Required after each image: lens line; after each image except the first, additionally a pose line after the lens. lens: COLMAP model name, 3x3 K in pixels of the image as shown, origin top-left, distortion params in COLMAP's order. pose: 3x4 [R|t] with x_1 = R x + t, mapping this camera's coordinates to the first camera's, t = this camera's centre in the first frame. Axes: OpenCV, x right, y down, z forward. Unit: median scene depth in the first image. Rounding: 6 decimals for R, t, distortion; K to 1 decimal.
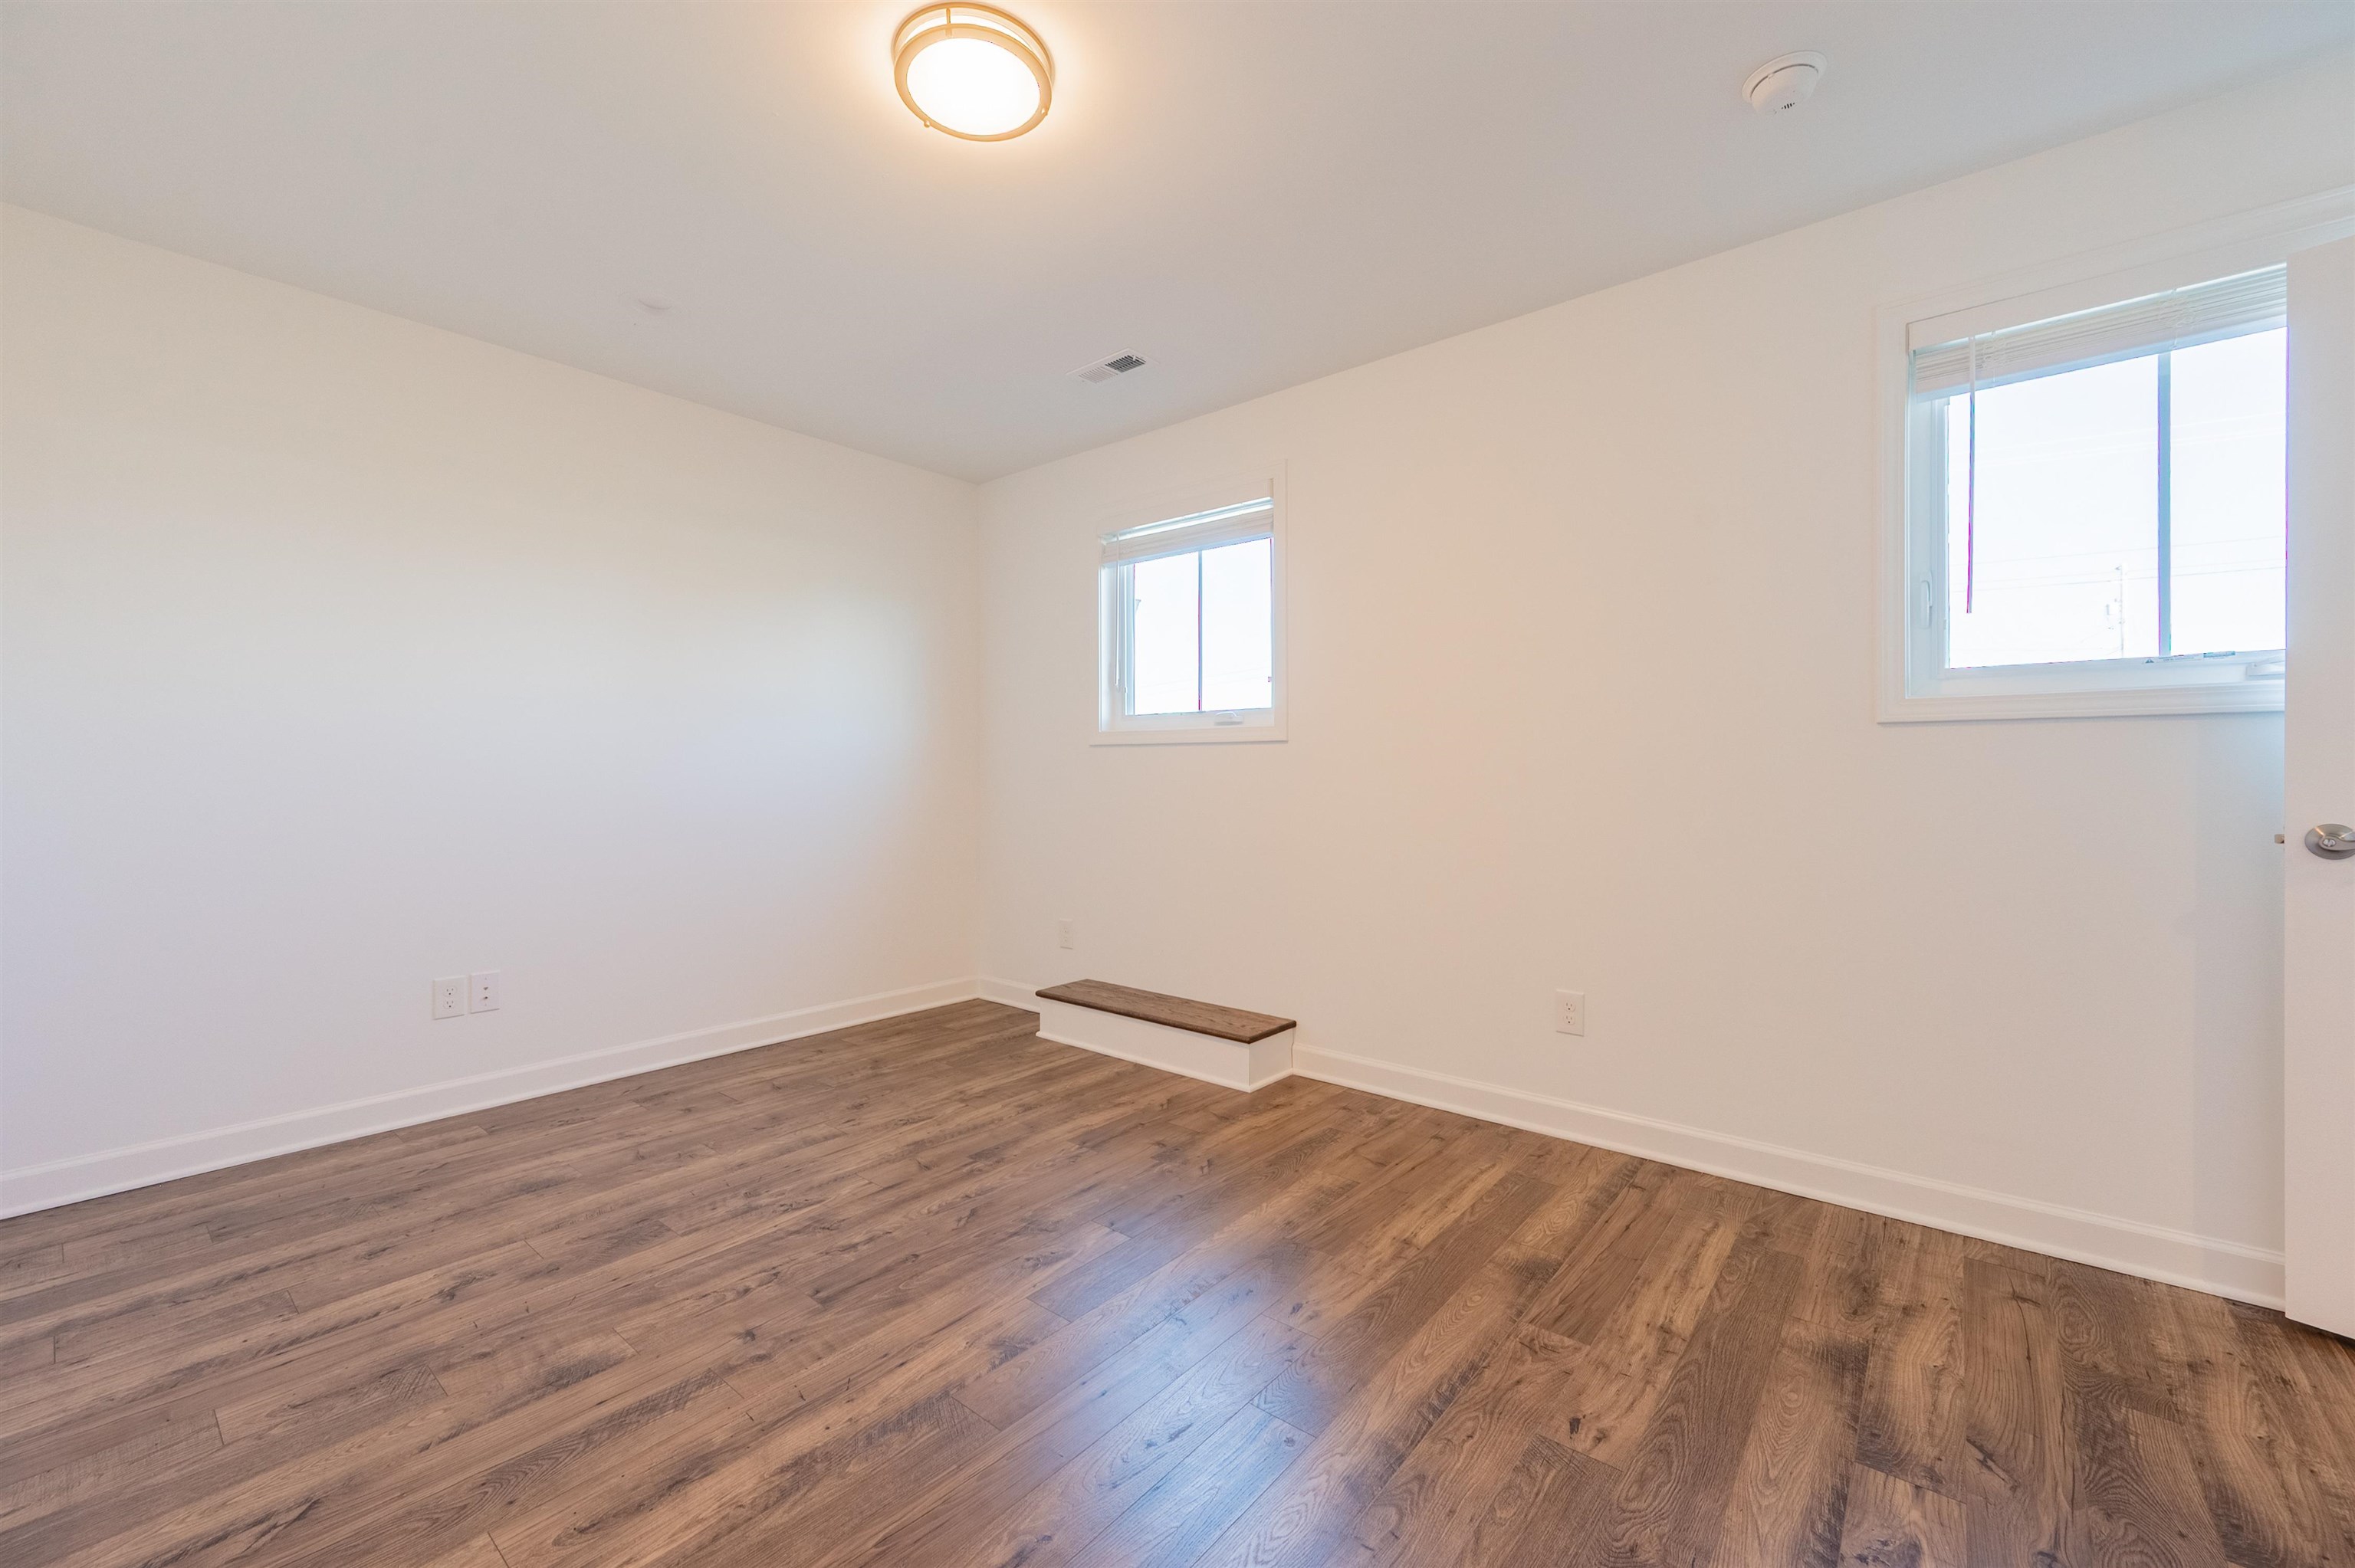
lens RADIAL K [[940.1, 0, 1177.9], [0, 940.1, 776.2], [0, 0, 1]] dist [-0.000069, 0.000364]
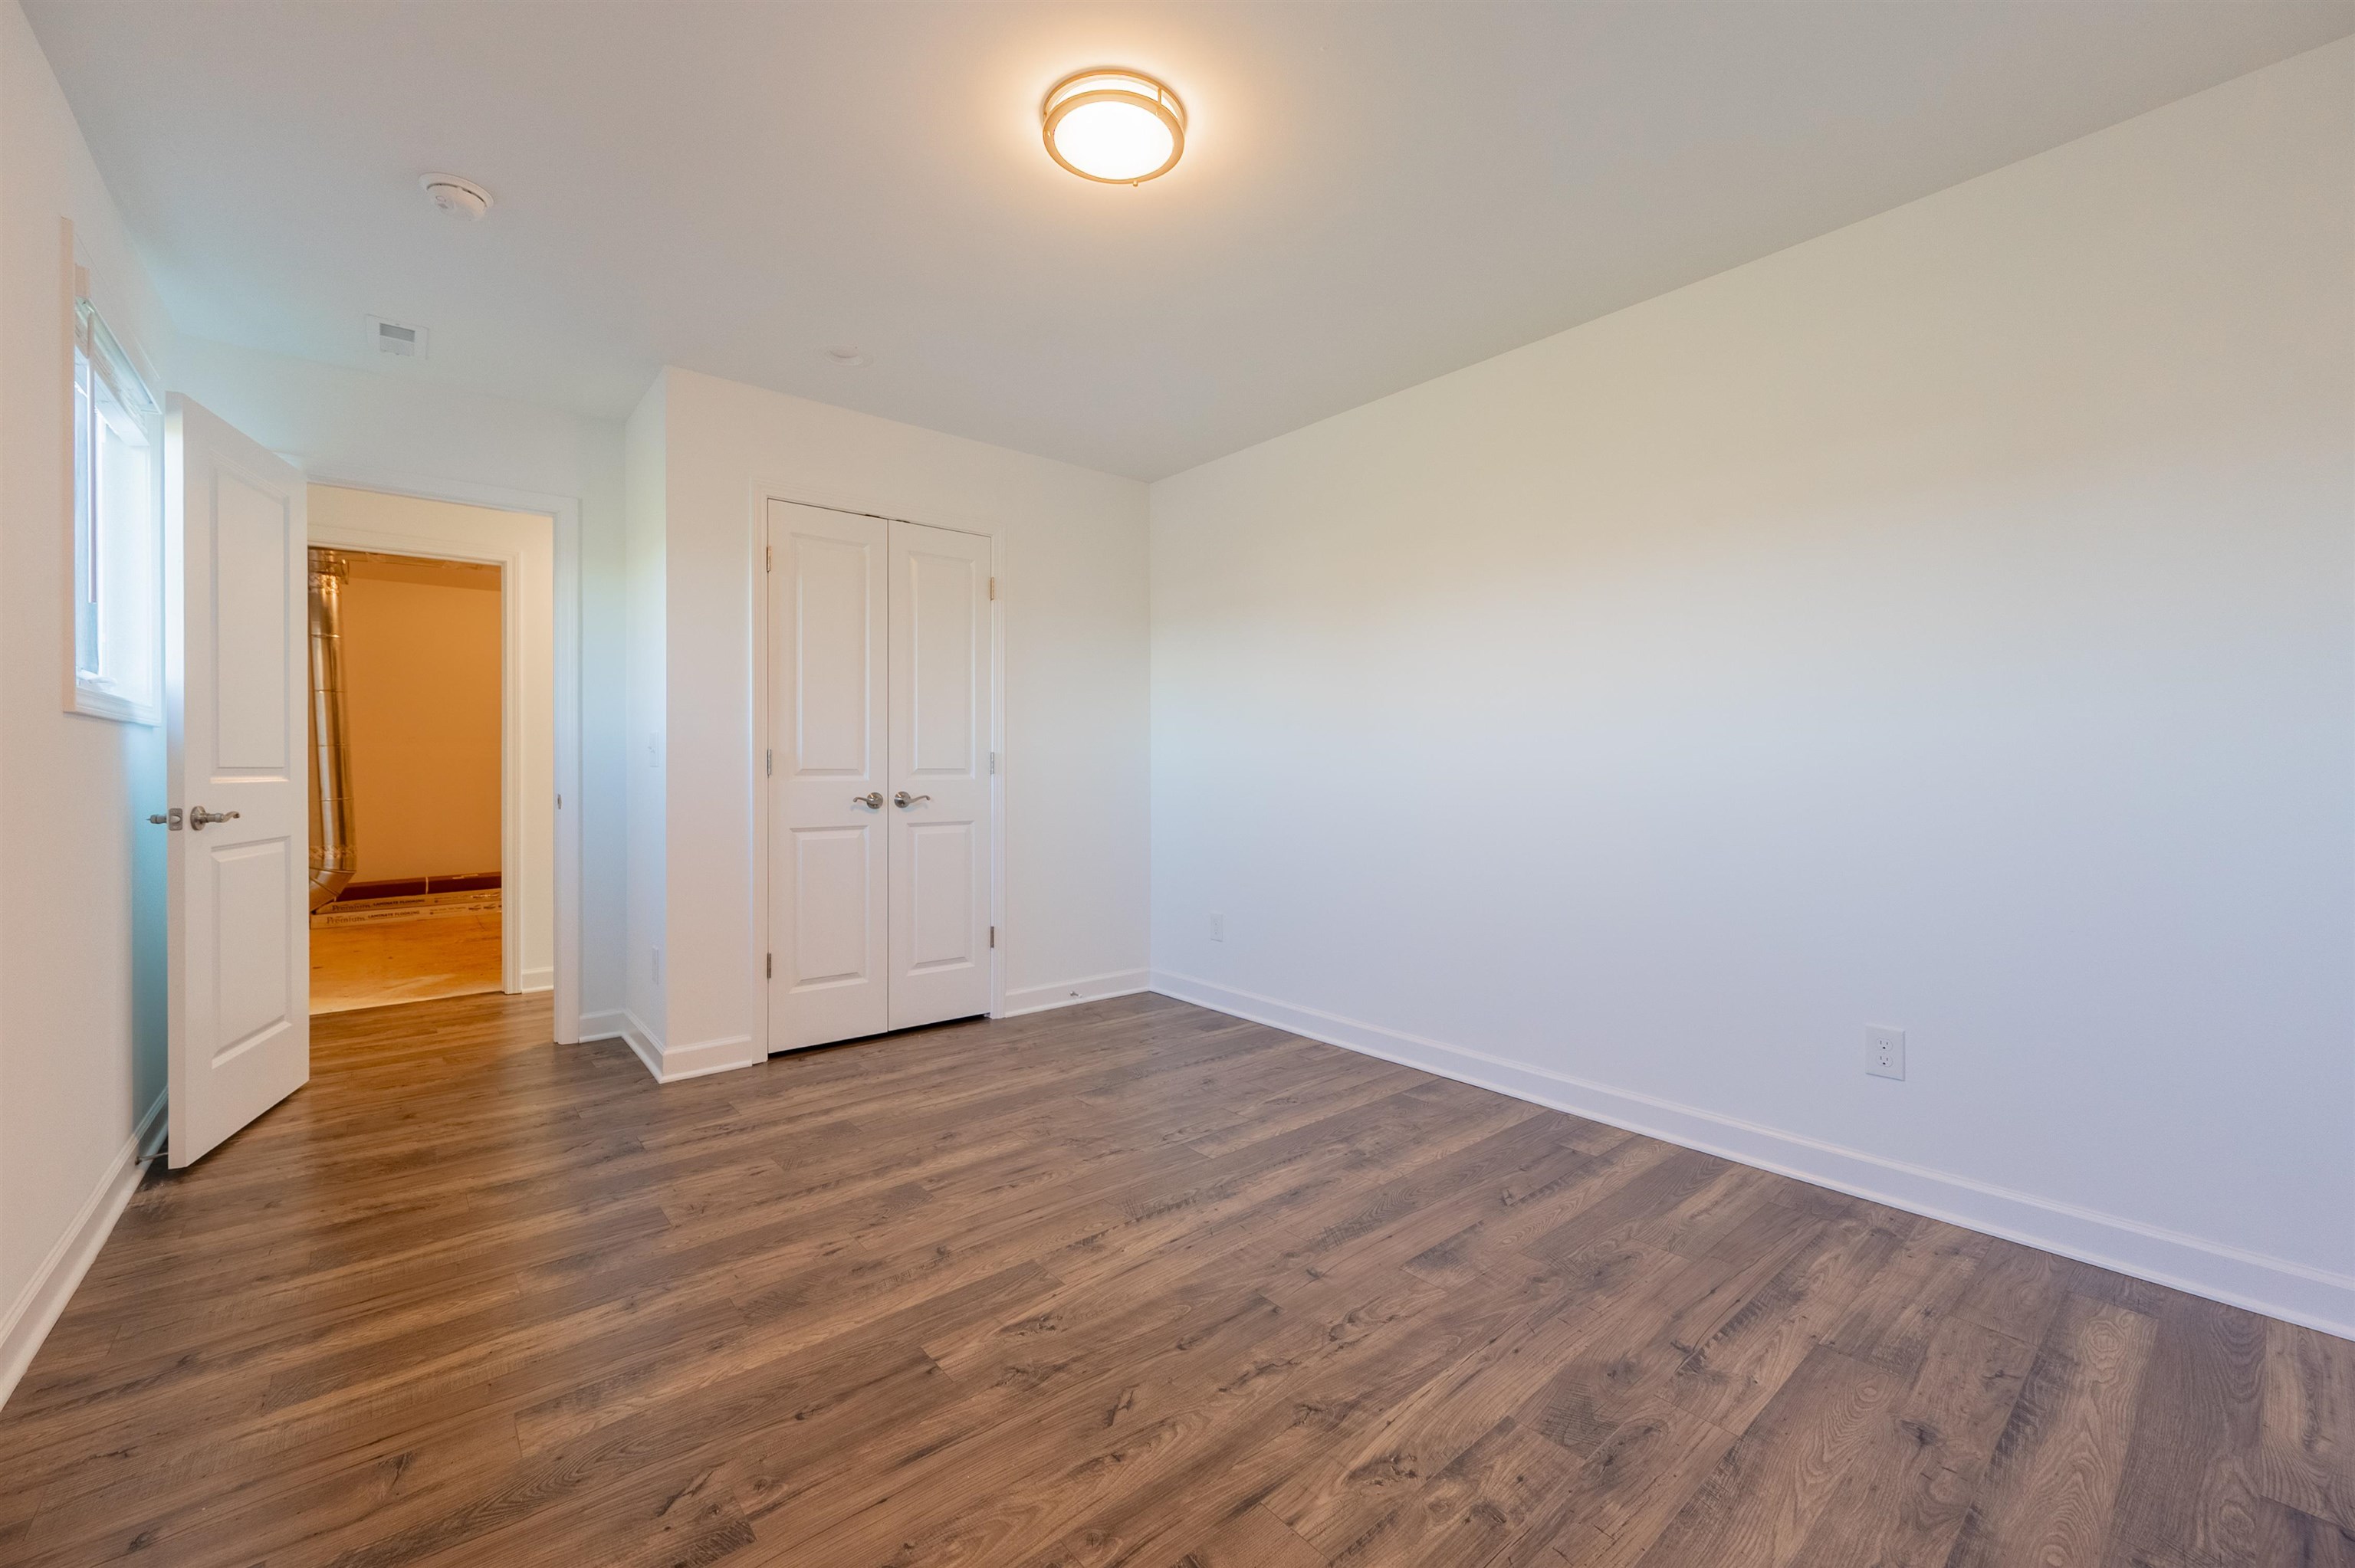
lens RADIAL K [[940.1, 0, 1175.6], [0, 940.1, 775.1], [0, 0, 1]] dist [-0.000069, 0.000364]
pose [[-0.984174, 0.000244, 0.177202, -0.460870], [0.002059, 0.999947, 0.010060, -0.005522], [-0.177191, 0.010266, -0.984123, 1.981291]]
